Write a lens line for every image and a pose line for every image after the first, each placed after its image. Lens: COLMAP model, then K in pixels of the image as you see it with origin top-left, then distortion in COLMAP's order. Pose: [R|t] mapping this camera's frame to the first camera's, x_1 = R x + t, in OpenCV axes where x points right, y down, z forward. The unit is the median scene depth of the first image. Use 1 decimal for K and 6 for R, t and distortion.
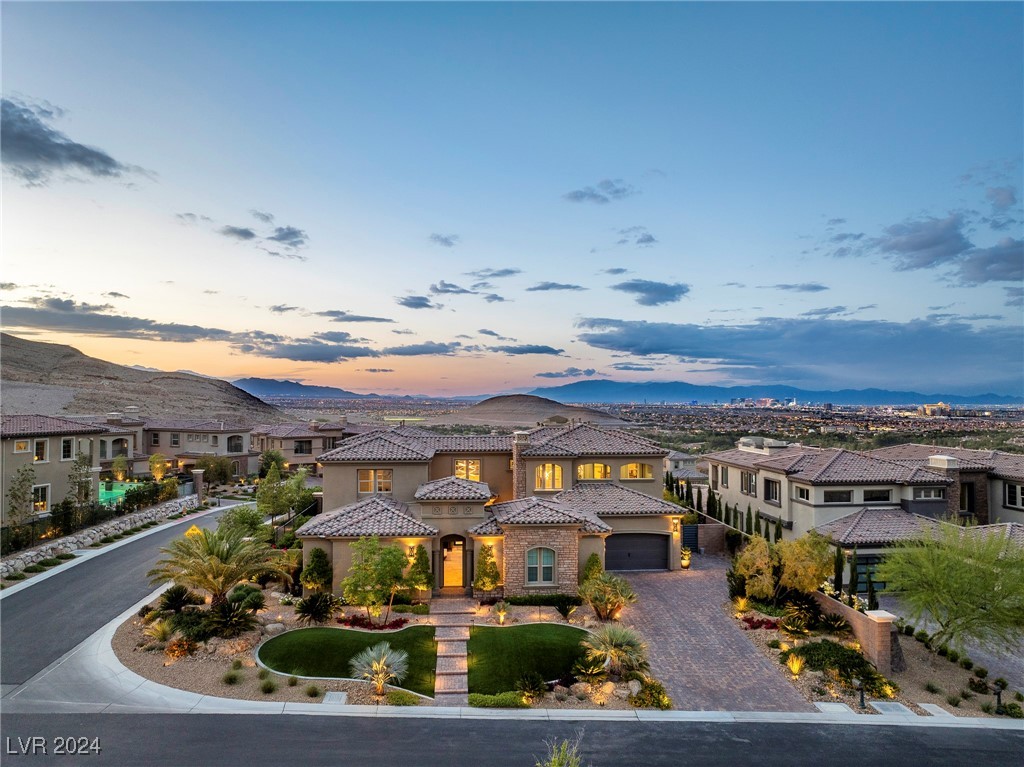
lens RADIAL K [[723.0, 0, 515.7], [0, 723.0, 369.5], [0, 0, 1]] dist [-0.031573, -0.021095]
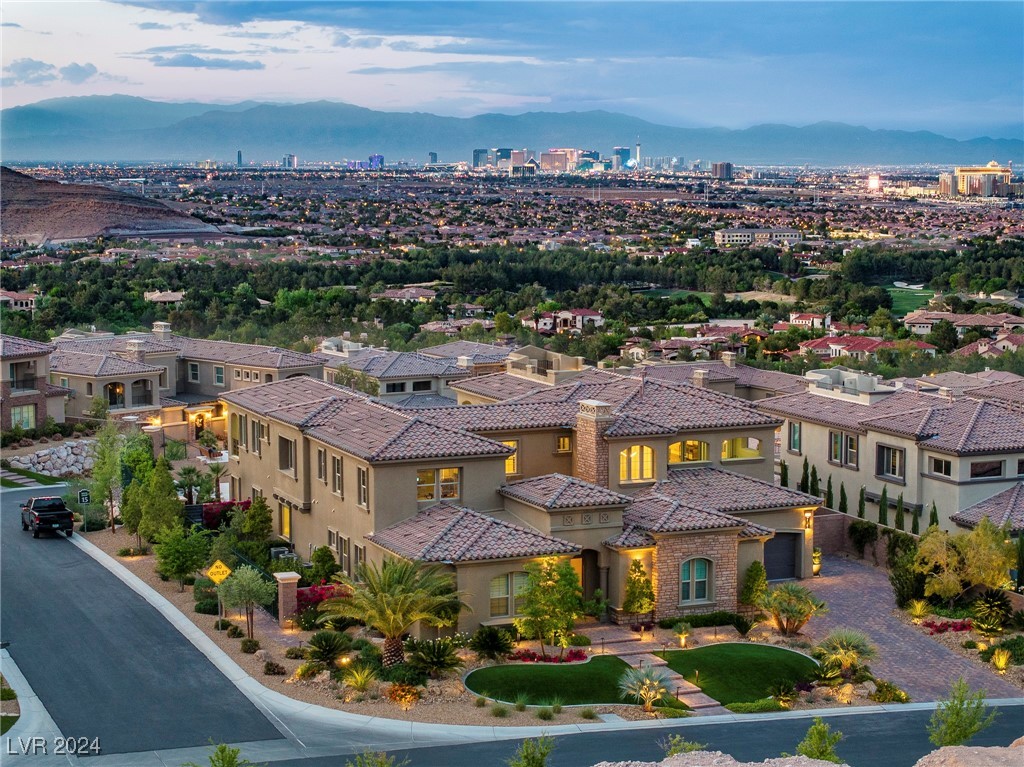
lens RADIAL K [[2059.2, 0, 517.2], [0, 2059.2, 387.8], [0, 0, 1]] dist [-0.064012, 0.000000]
pose [[0.951823, -0.037786, 0.304310, -0.628678], [-0.009855, 0.988097, 0.153514, -0.217967], [-0.306488, -0.149117, 0.940122, -0.799505]]
